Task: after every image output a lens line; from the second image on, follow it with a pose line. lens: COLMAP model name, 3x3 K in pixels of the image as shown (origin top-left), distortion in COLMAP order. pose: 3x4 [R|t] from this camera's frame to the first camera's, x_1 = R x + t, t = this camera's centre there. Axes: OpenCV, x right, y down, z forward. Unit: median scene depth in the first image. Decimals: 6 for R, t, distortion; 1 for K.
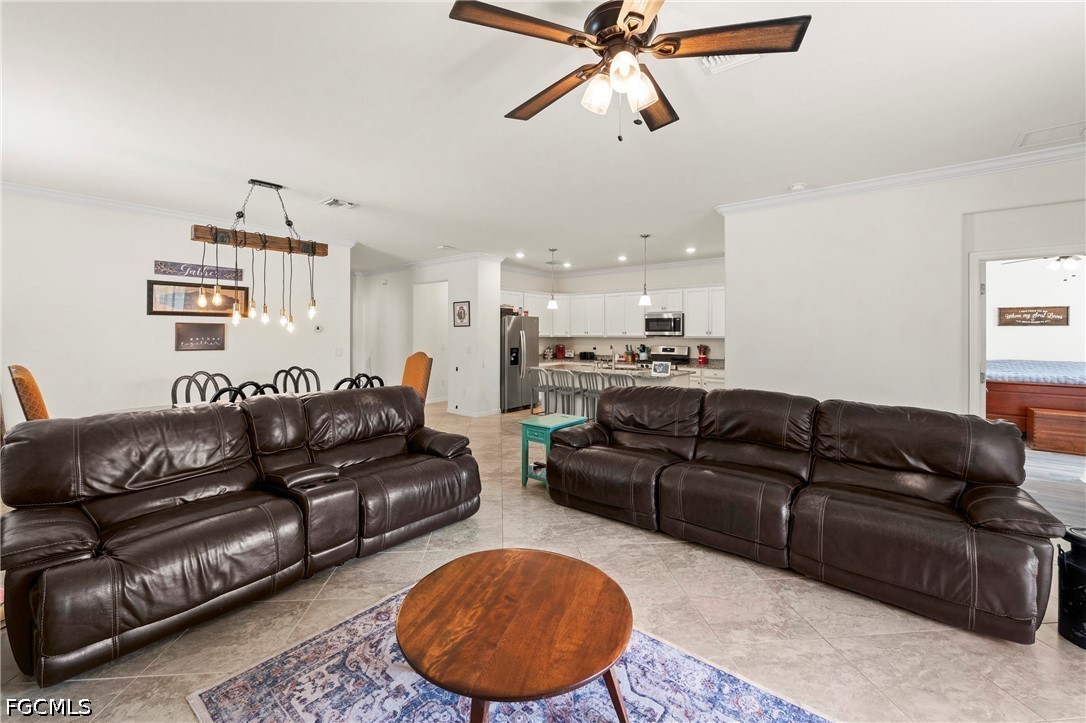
lens RADIAL K [[448.6, 0, 544.5], [0, 448.6, 334.7], [0, 0, 1]] dist [-0.009670, -0.000167]
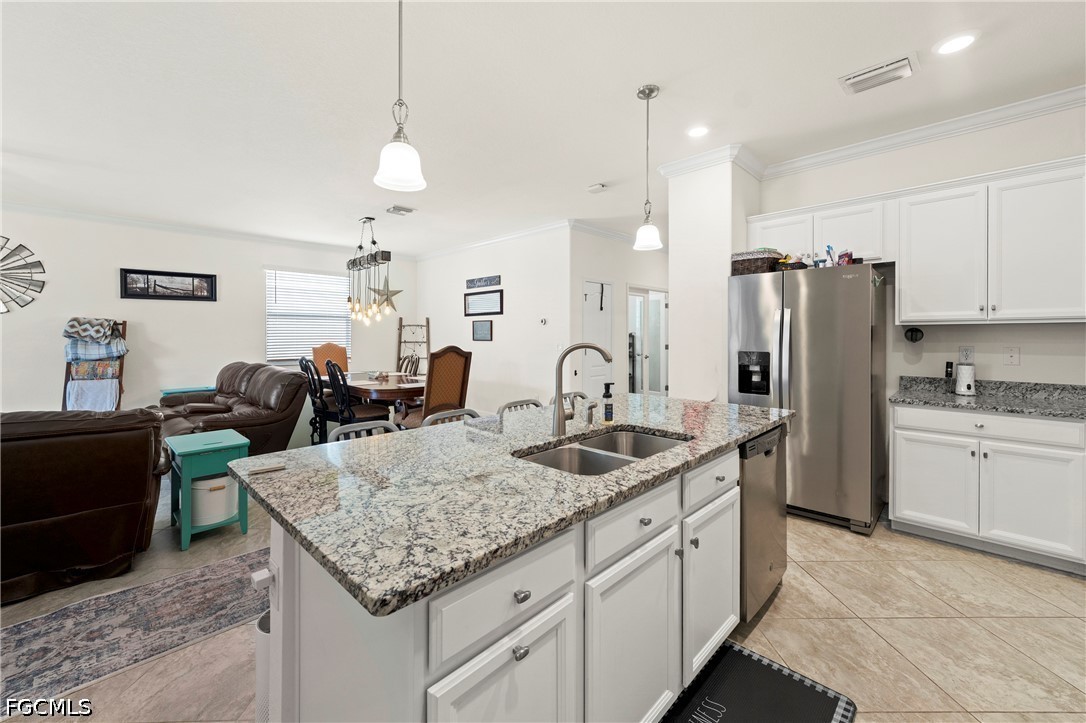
lens RADIAL K [[436.7, 0, 536.5], [0, 436.7, 337.5], [0, 0, 1]] dist [-0.001536, -0.000097]
pose [[-0.089460, 0.002677, -0.995987, 0.348912], [0.002850, 0.999993, 0.002431, 0.014996], [0.995986, -0.002621, -0.089467, 0.833657]]
